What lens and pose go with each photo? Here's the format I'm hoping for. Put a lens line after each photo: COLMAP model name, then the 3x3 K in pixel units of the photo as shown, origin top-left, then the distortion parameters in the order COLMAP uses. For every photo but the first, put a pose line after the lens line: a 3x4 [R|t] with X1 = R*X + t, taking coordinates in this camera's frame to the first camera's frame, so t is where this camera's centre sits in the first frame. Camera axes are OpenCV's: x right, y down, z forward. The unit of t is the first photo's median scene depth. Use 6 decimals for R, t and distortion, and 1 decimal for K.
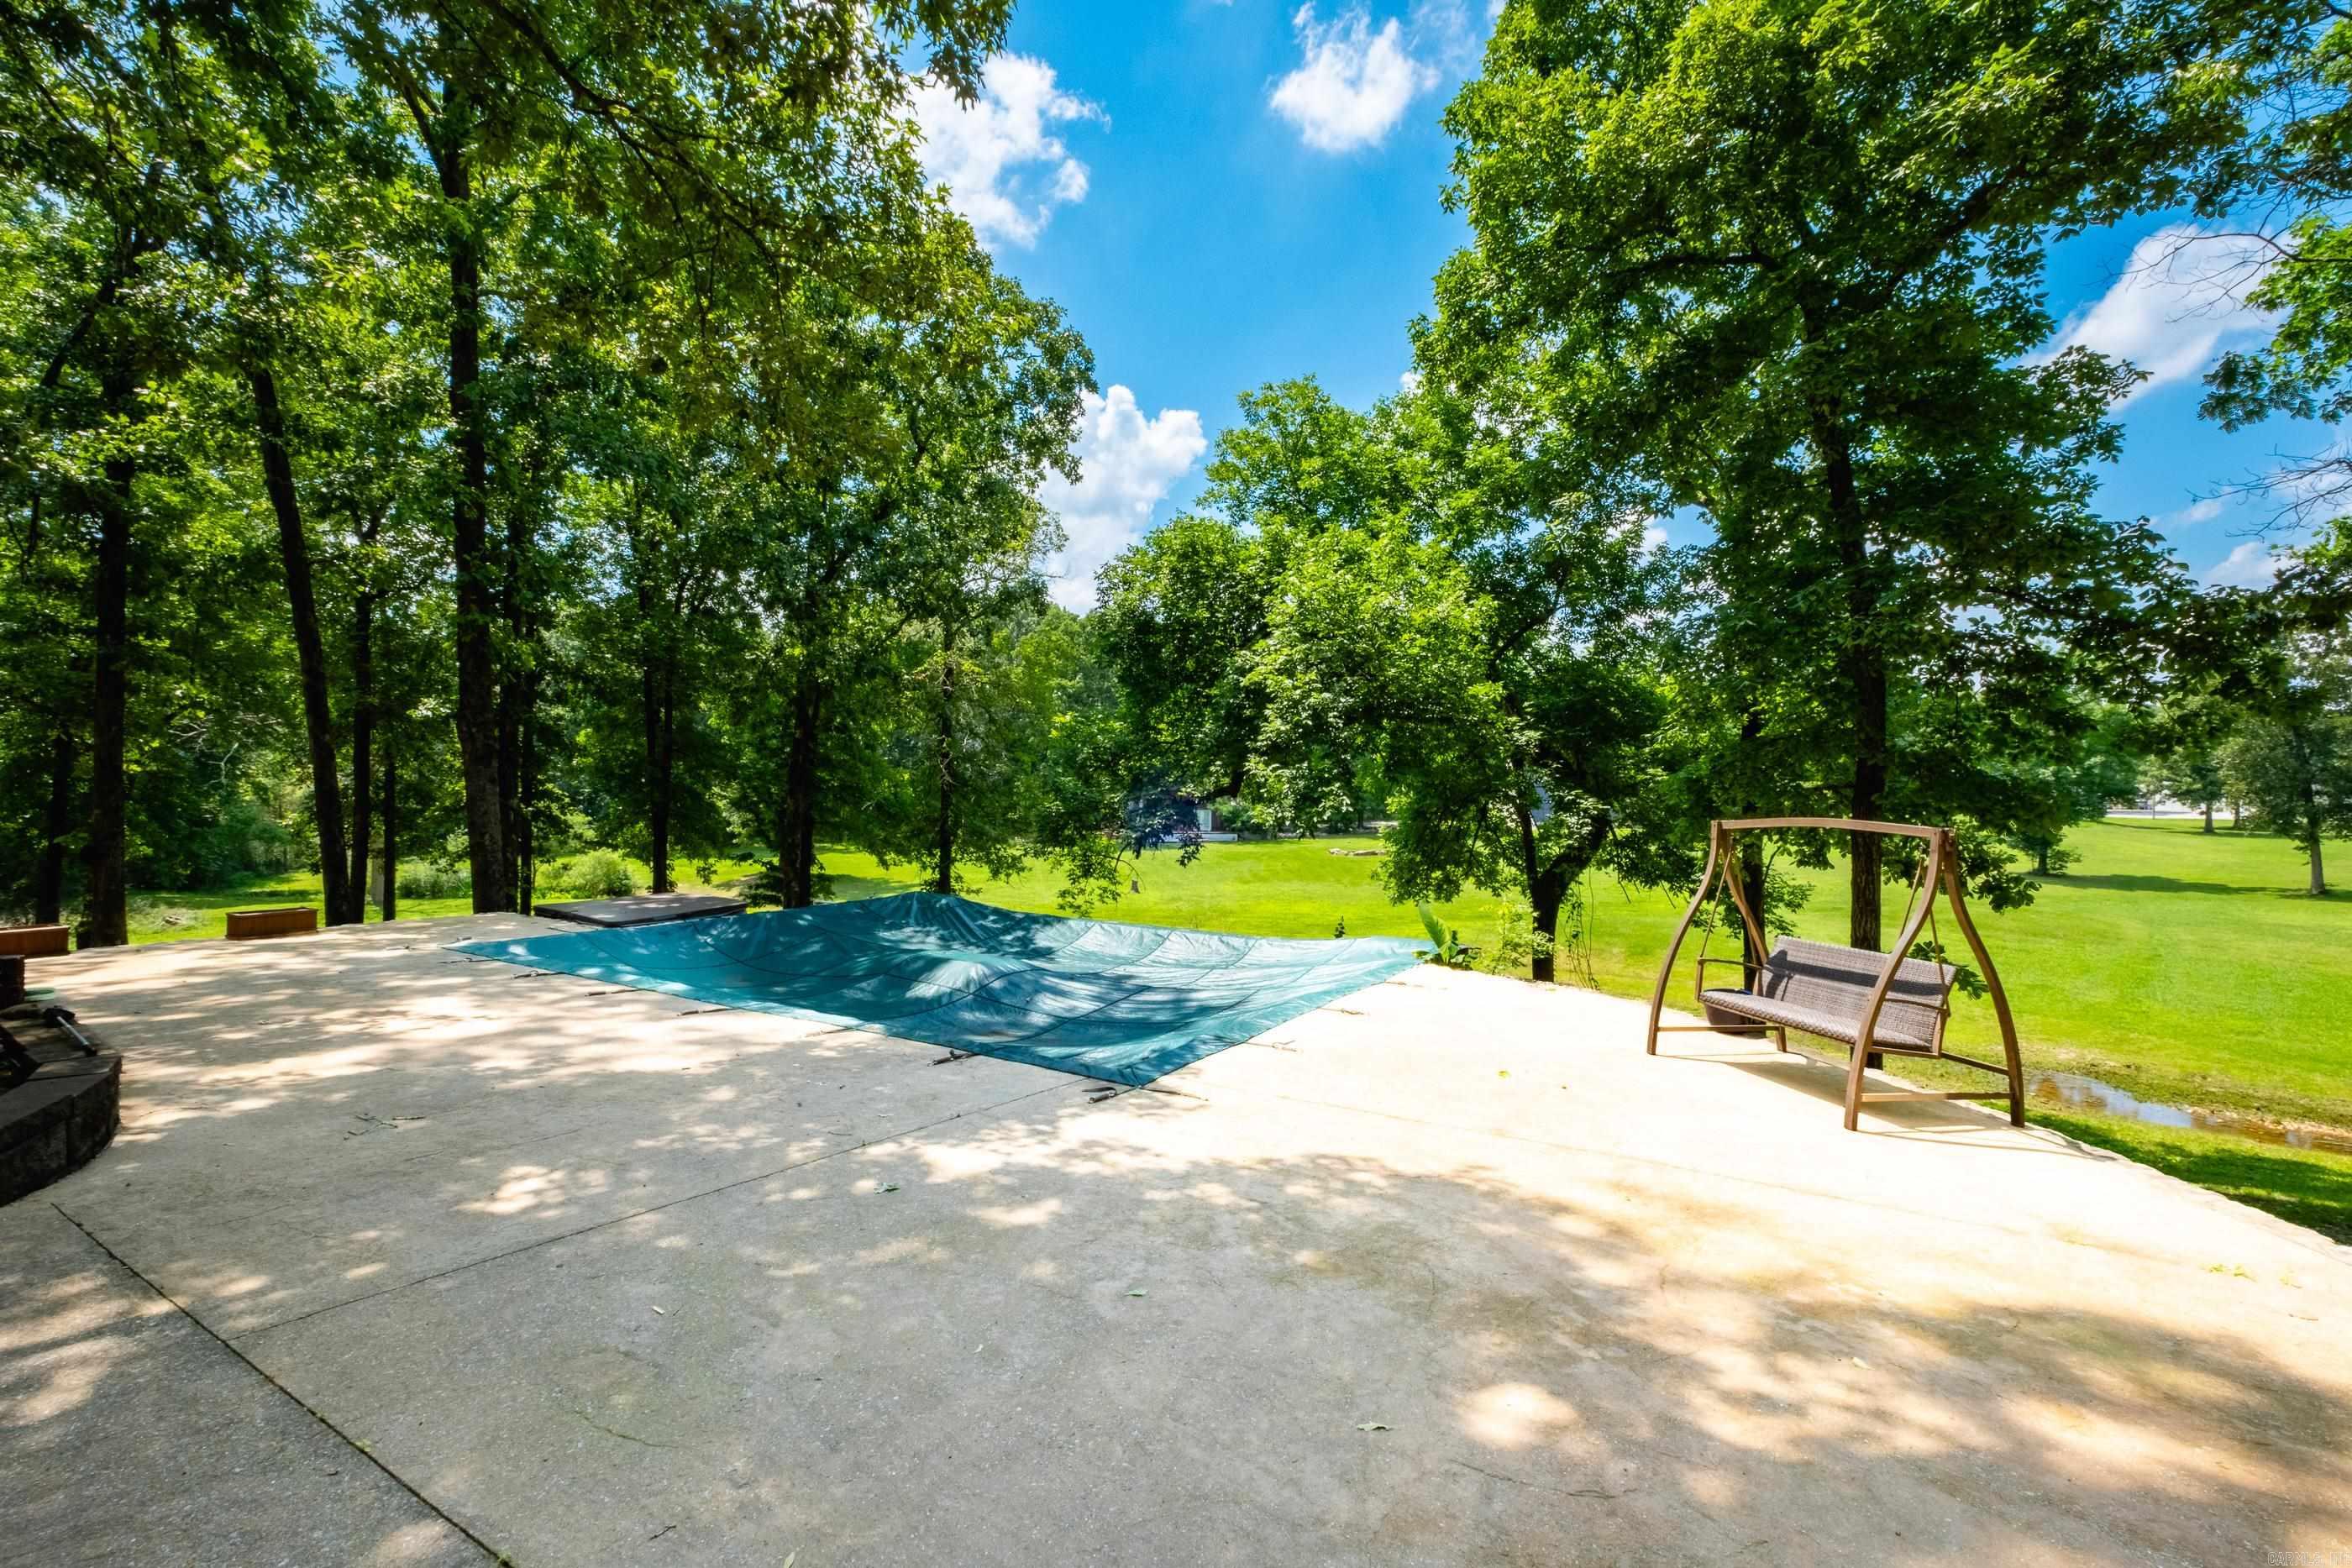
lens RADIAL K [[1021.1, 0, 1175.6], [0, 1021.1, 792.5], [0, 0, 1]] dist [-0.000743, -0.001237]
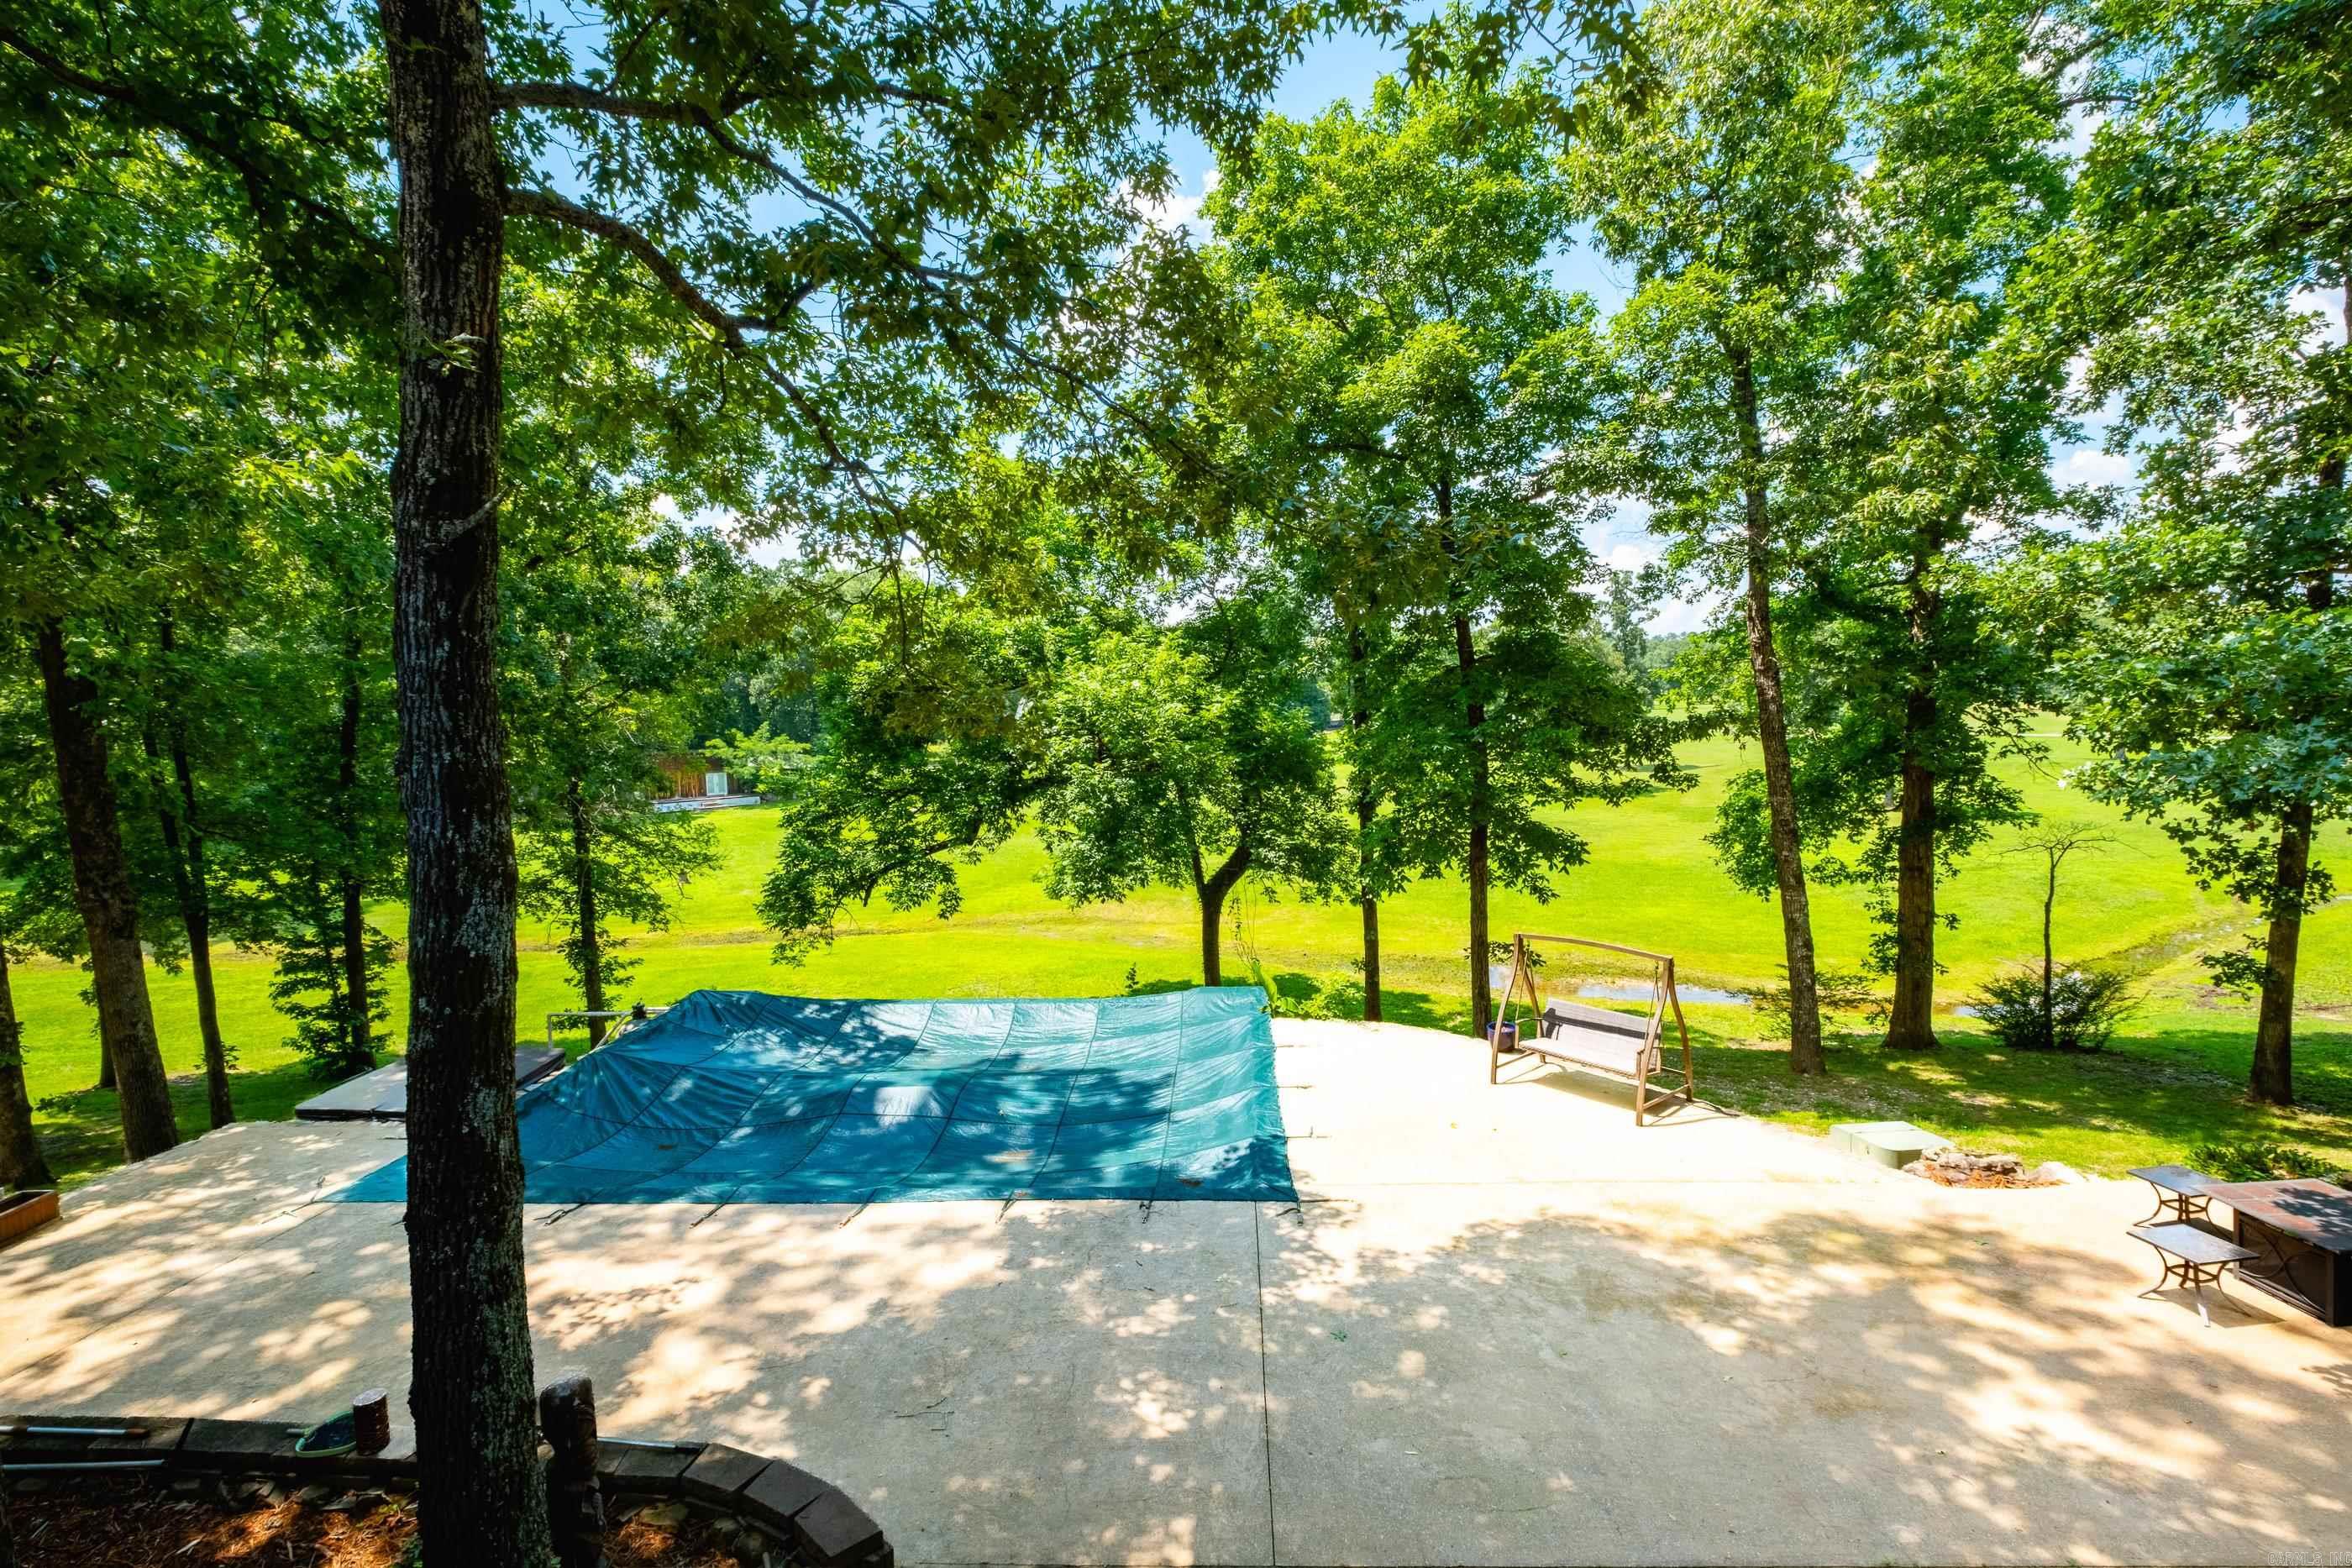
lens RADIAL K [[1021.1, 0, 1175.6], [0, 1021.1, 792.5], [0, 0, 1]] dist [-0.000743, -0.001237]
pose [[0.871980, -0.084504, 0.482192, -0.464702], [0.045031, 0.994658, 0.092881, -0.243645], [-0.487465, -0.059277, 0.871128, -0.091670]]
